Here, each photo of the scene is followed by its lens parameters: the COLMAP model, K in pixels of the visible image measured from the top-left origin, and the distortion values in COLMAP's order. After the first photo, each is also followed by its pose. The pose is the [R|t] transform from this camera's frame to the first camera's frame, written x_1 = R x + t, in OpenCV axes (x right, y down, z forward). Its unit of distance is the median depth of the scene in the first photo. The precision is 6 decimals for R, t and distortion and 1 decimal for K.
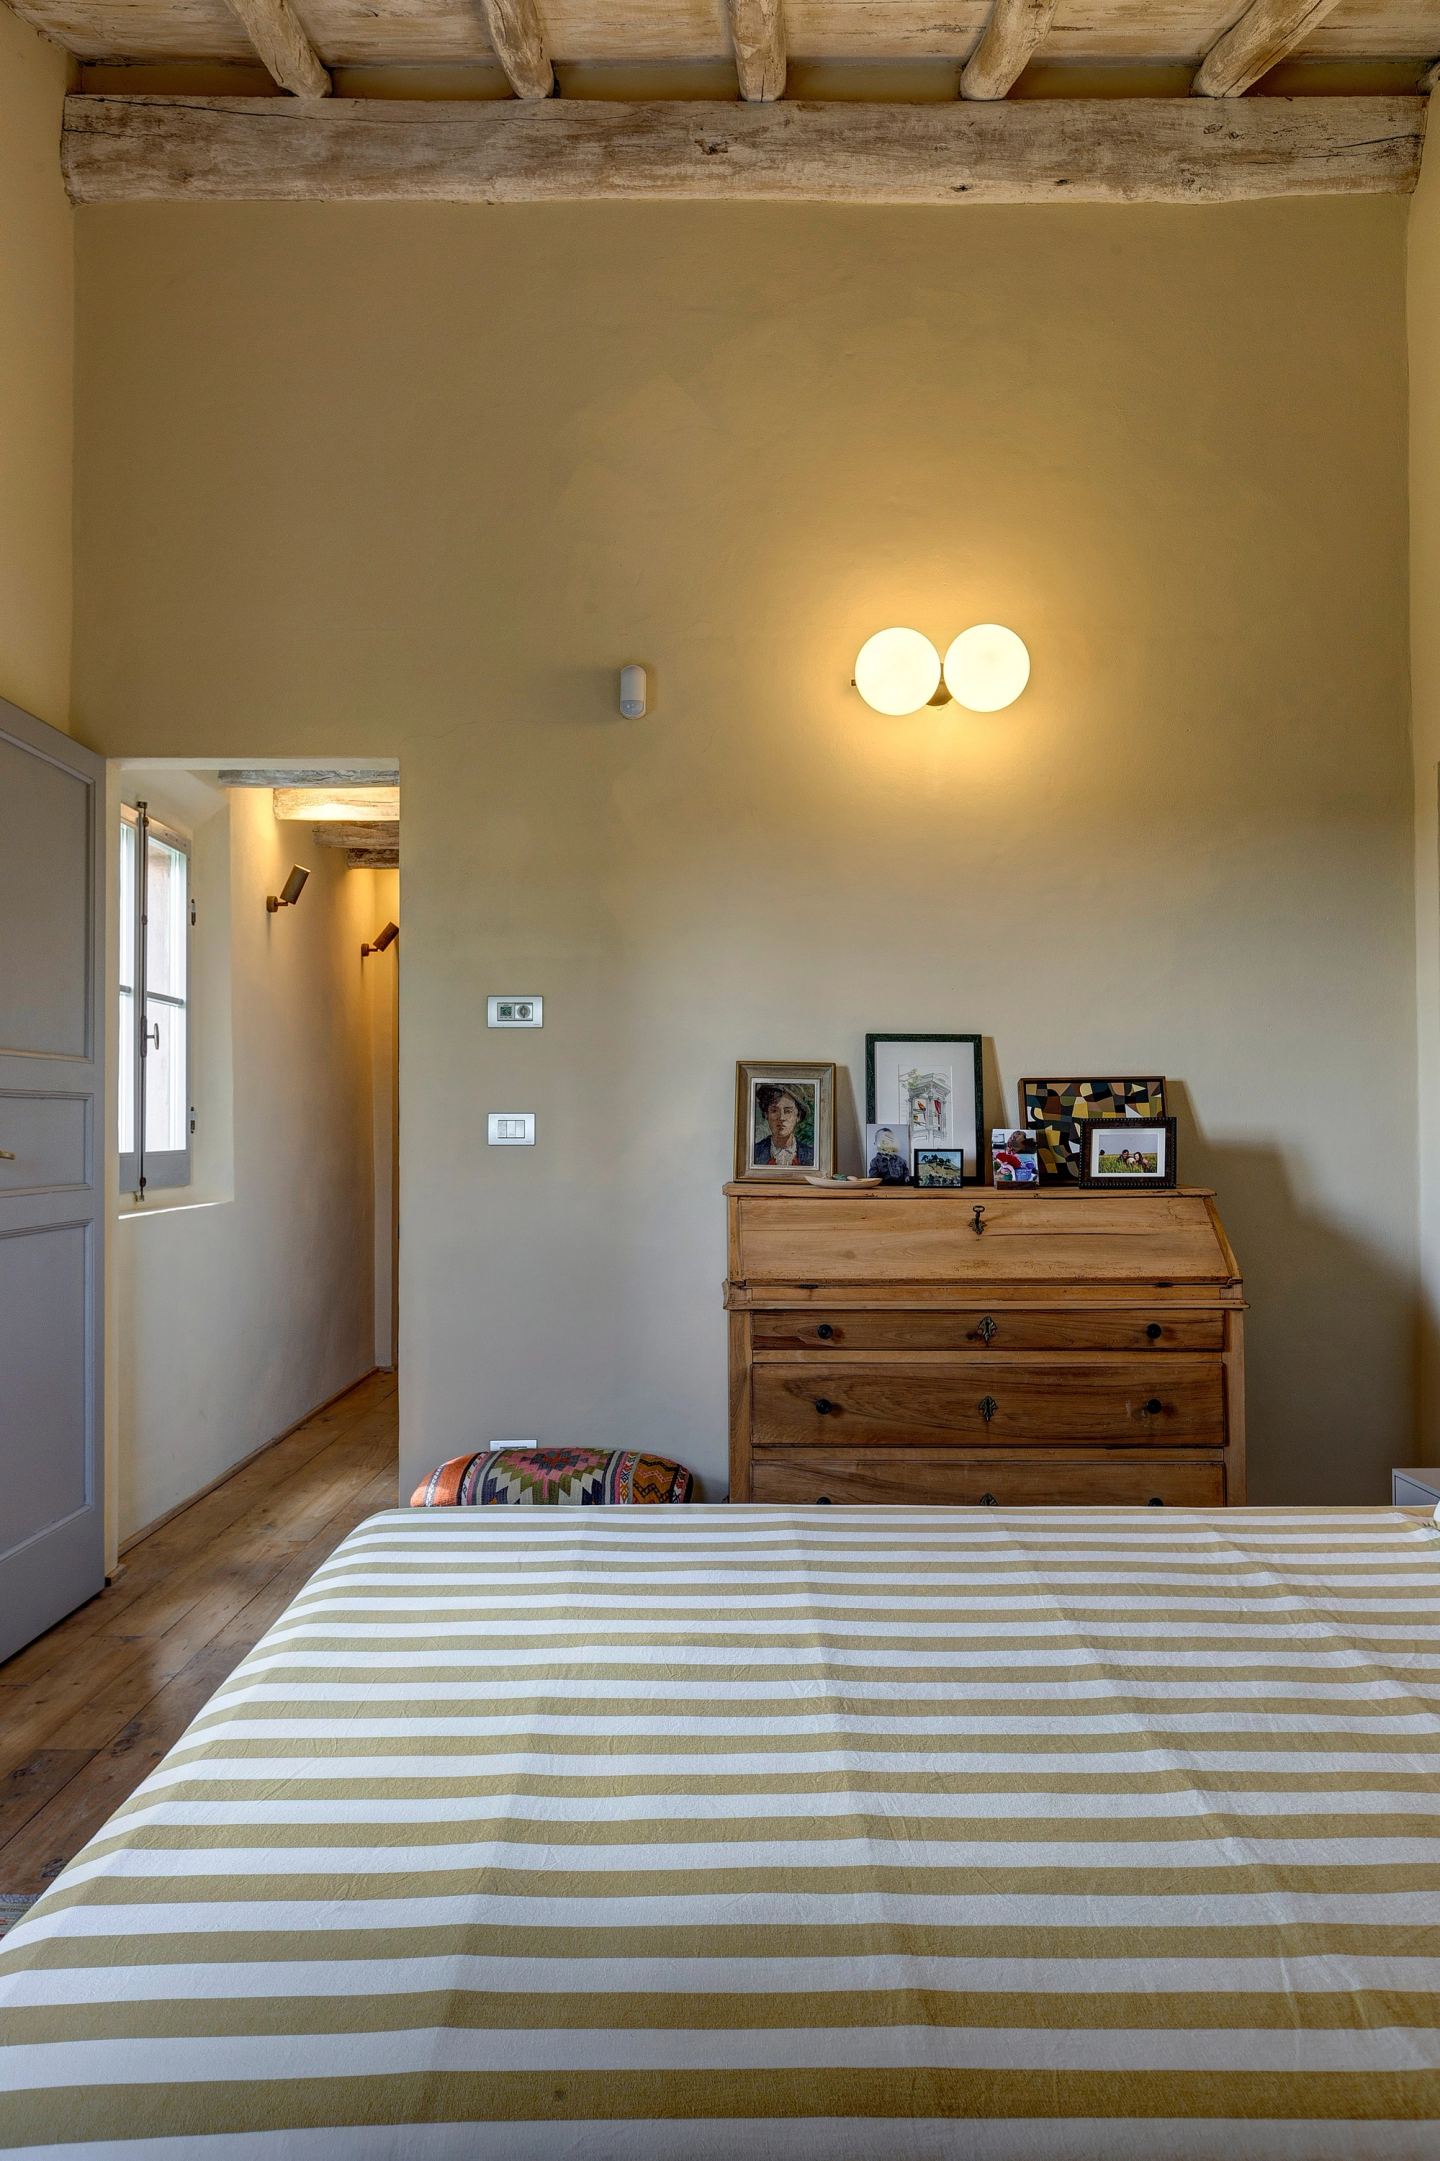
lens RADIAL K [[1555.8, 0, 720.6], [0, 1555.8, 1092.2], [0, 0, 1]] dist [0.007211, -0.000929]
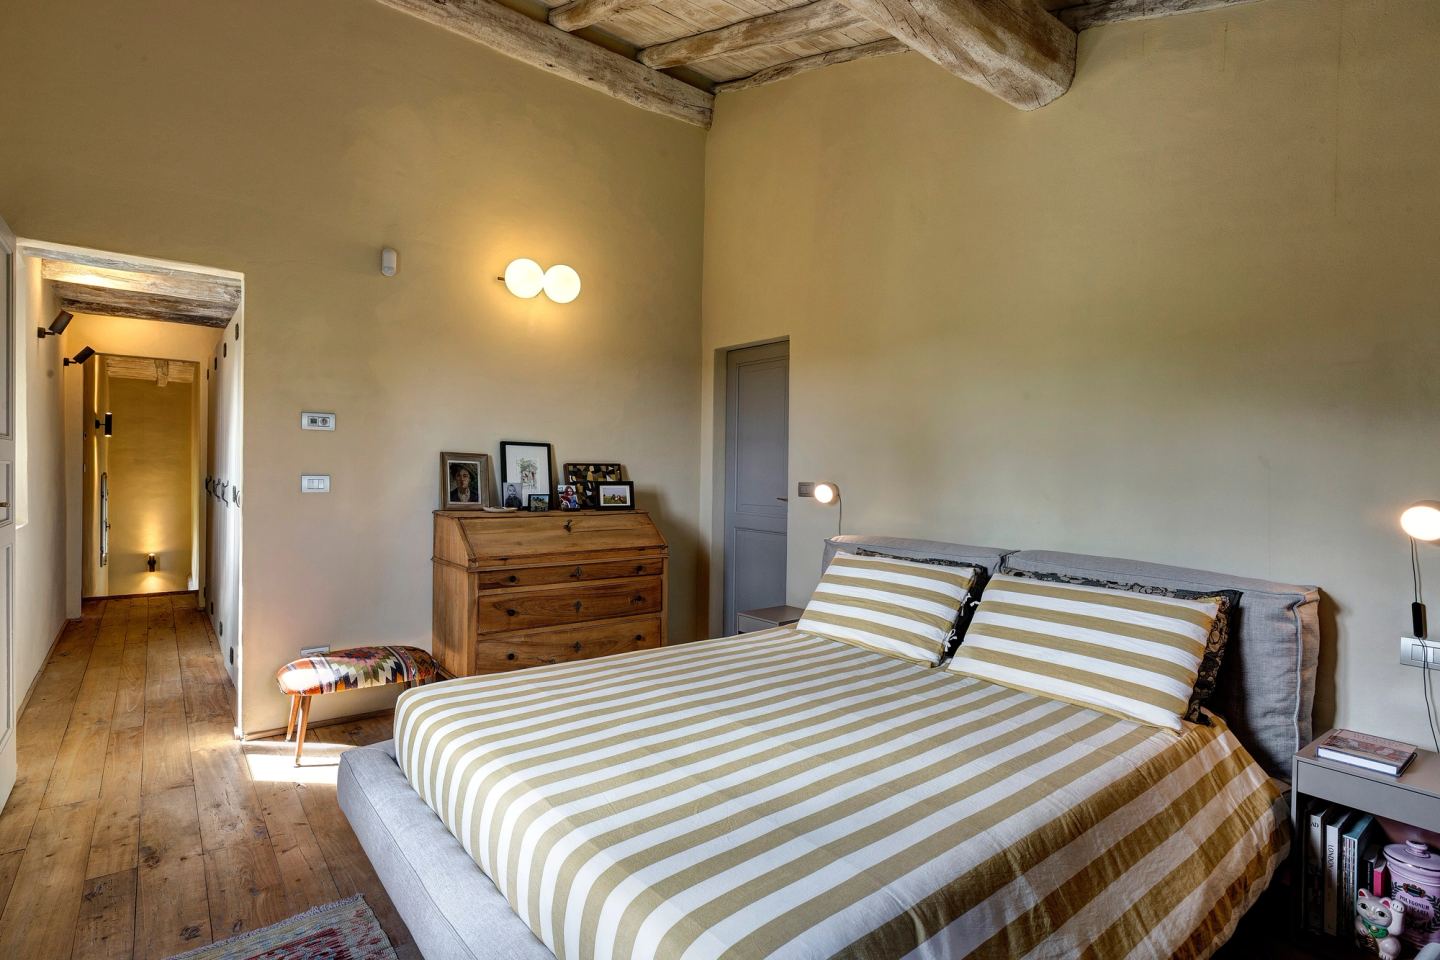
lens RADIAL K [[701.7, 0, 696.0], [0, 701.7, 476.7], [0, 0, 1]] dist [0.000767, -0.000027]
pose [[0.791826, 0.009582, 0.610671, -0.294976], [-0.030952, 0.999222, 0.024455, -0.020419], [-0.609962, -0.038266, 0.791506, 0.052550]]
